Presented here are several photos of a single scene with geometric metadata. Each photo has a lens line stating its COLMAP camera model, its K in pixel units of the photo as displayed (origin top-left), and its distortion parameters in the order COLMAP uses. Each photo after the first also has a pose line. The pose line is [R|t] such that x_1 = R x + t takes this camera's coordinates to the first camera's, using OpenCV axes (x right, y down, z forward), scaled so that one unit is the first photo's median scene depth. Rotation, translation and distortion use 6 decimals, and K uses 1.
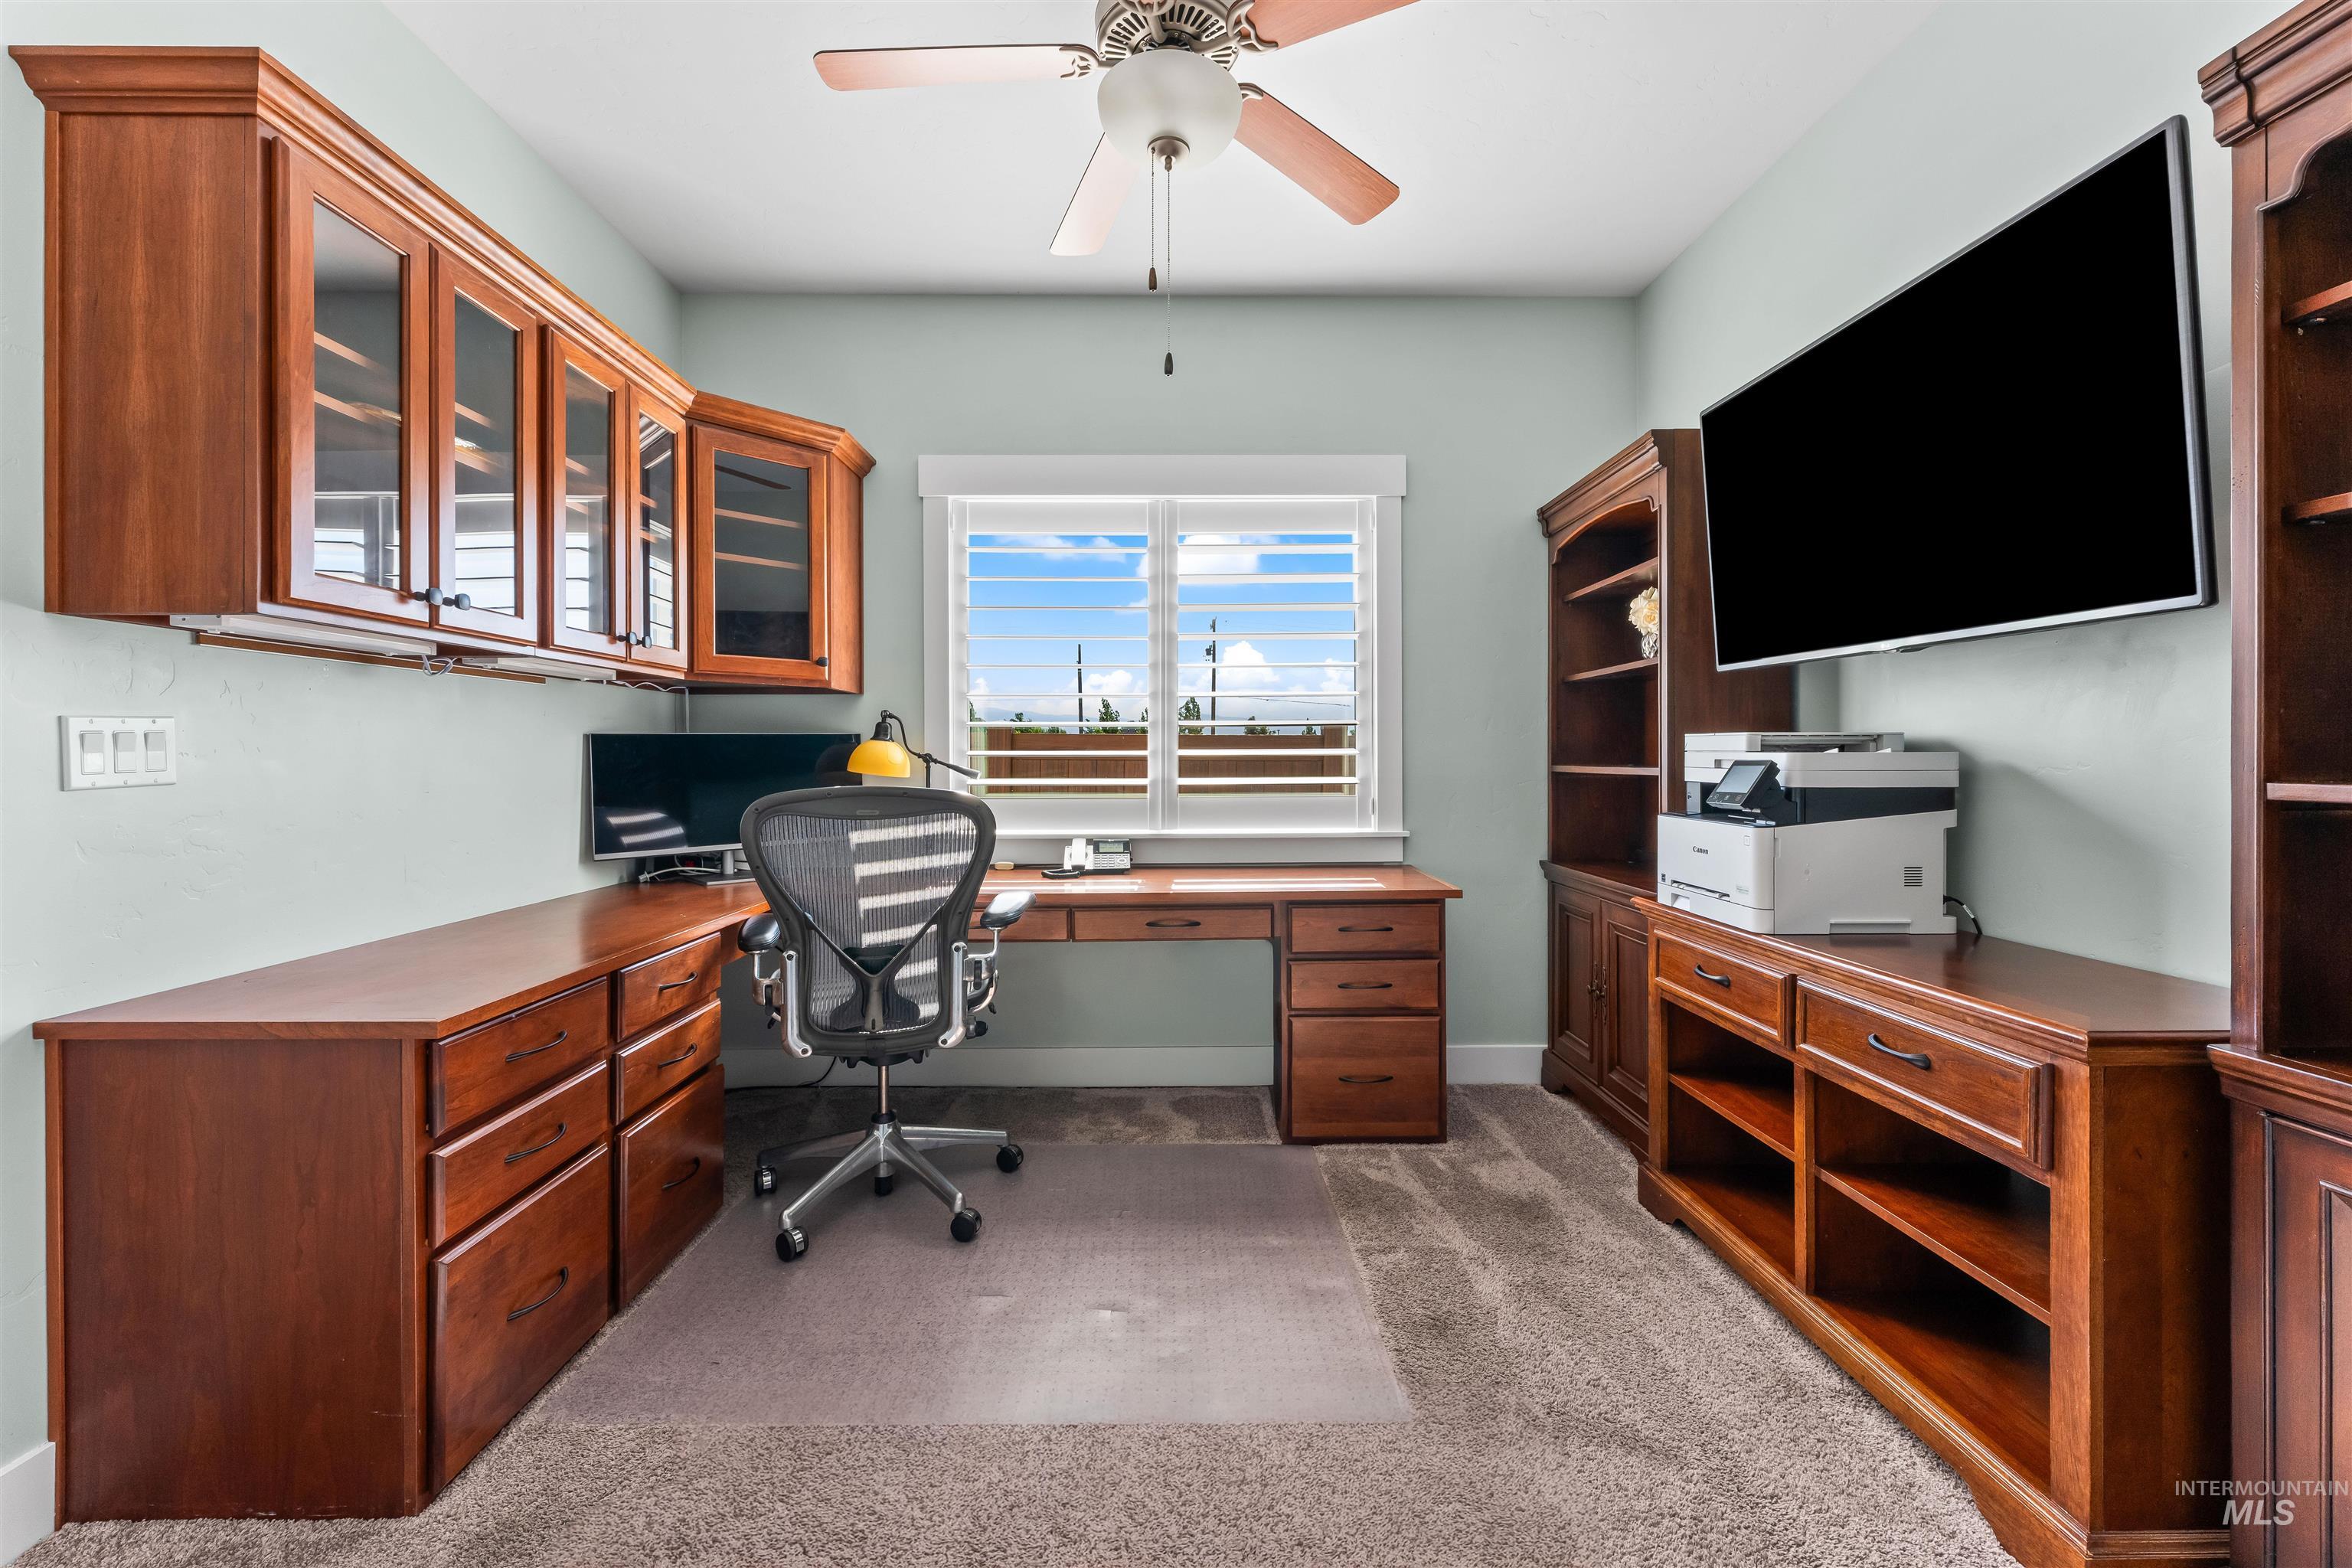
lens RADIAL K [[947.2, 0, 1161.9], [0, 947.2, 752.9], [0, 0, 1]] dist [-0.000091, -0.000618]
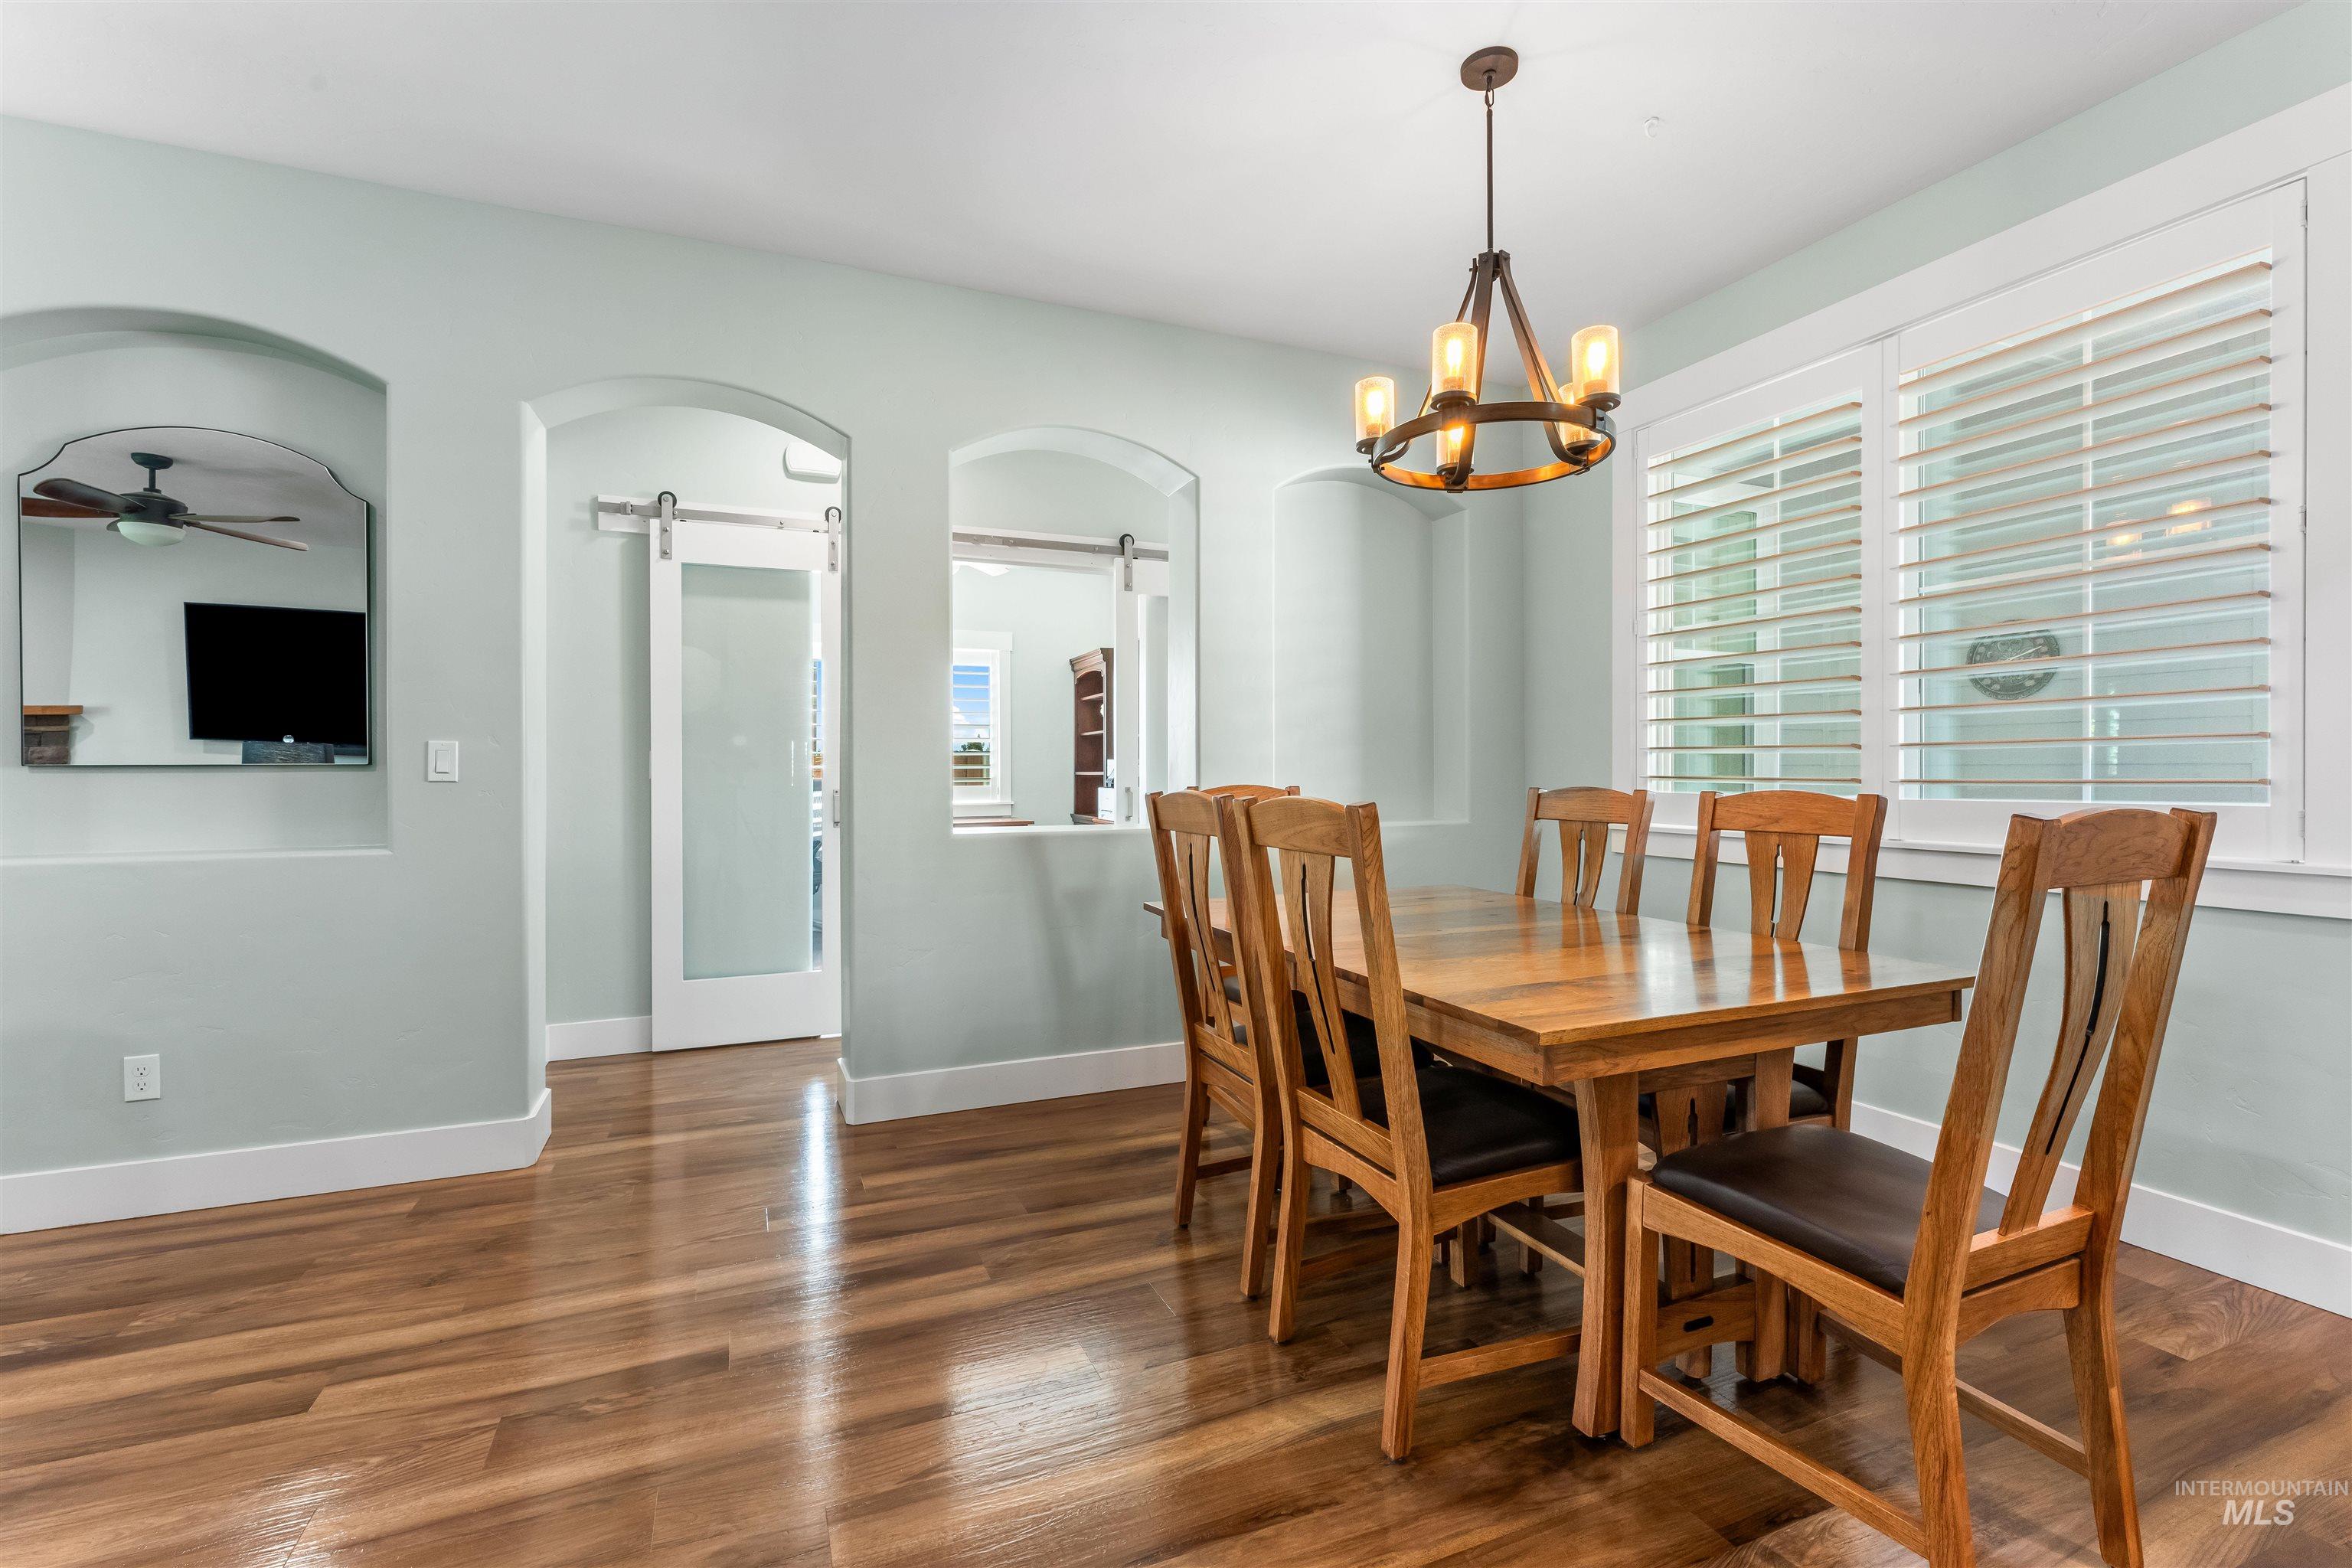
lens RADIAL K [[1028.0, 0, 1167.8], [0, 1028.0, 771.7], [0, 0, 1]] dist [0.002687, -0.000167]
pose [[0.930140, 0.000897, 0.367205, -0.360307], [-0.001545, 0.999998, 0.001471, 0.010704], [-0.367203, -0.001935, 0.930139, -1.713815]]
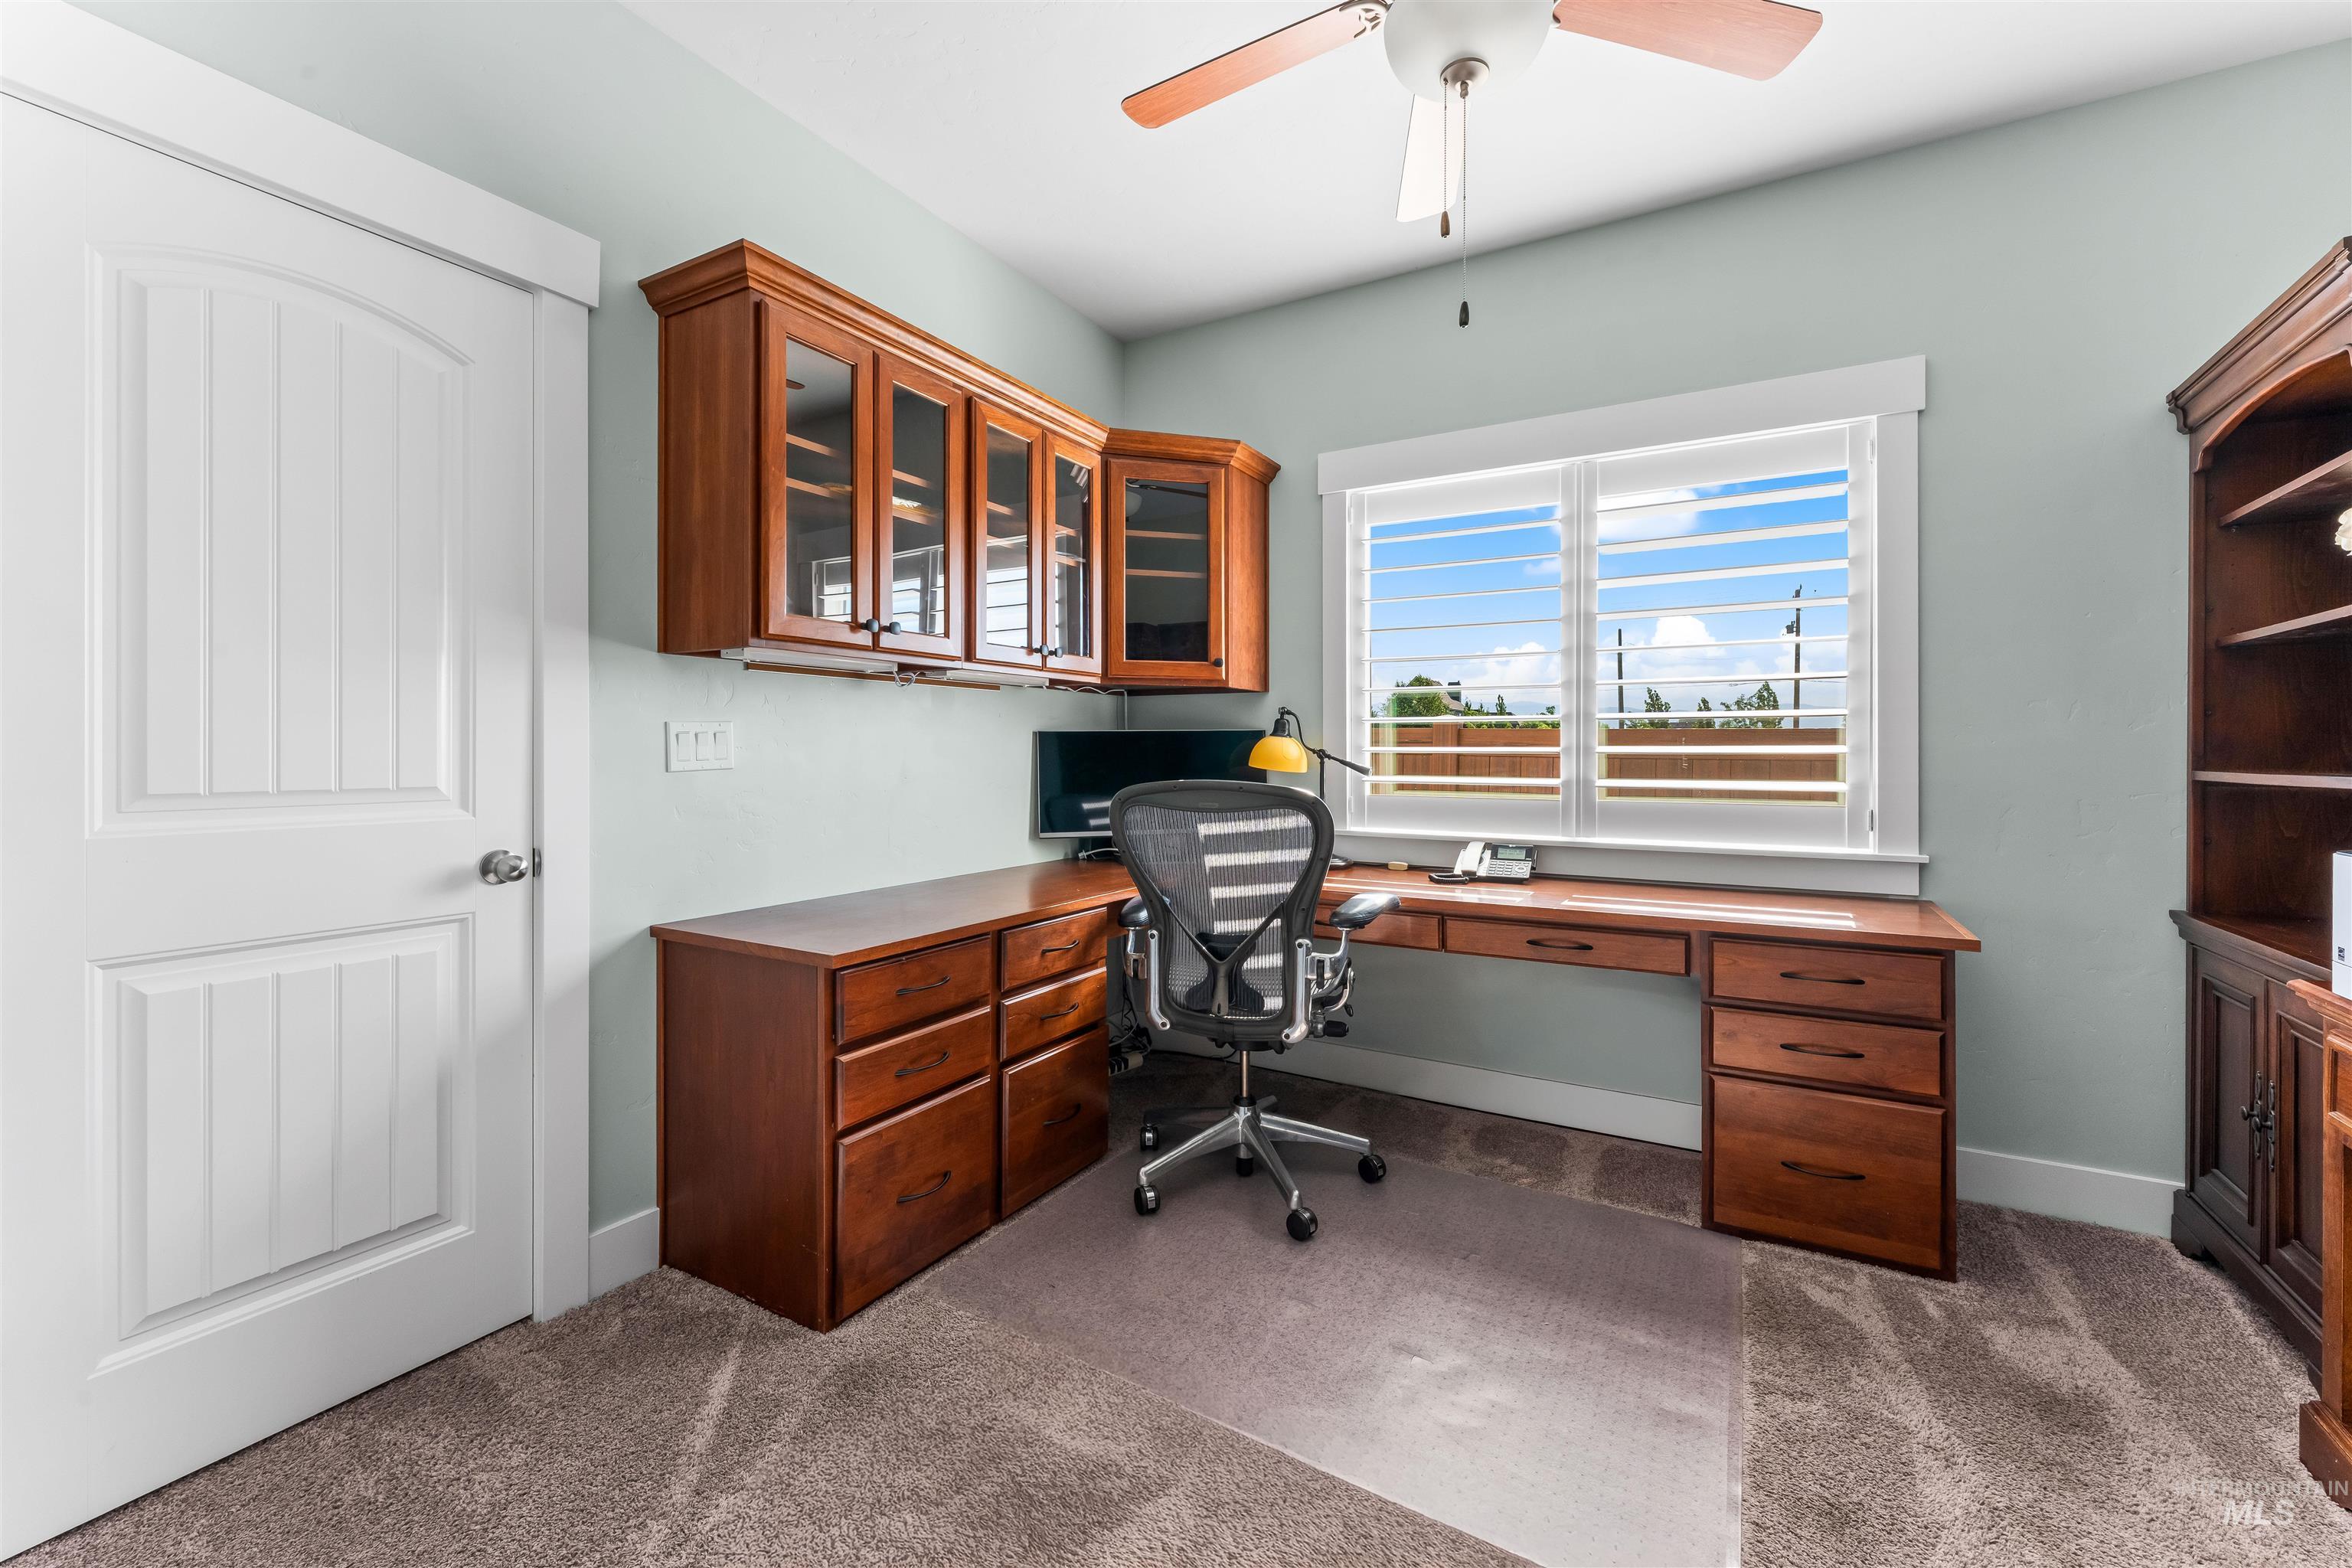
lens RADIAL K [[949.0, 0, 1177.4], [0, 949.0, 748.0], [0, 0, 1]] dist [-0.000156, -0.000517]
pose [[0.863347, 0.003558, -0.504598, 0.157018], [-0.003754, 0.999993, 0.000627, -0.001012], [0.504596, 0.001353, 0.863354, 0.064087]]
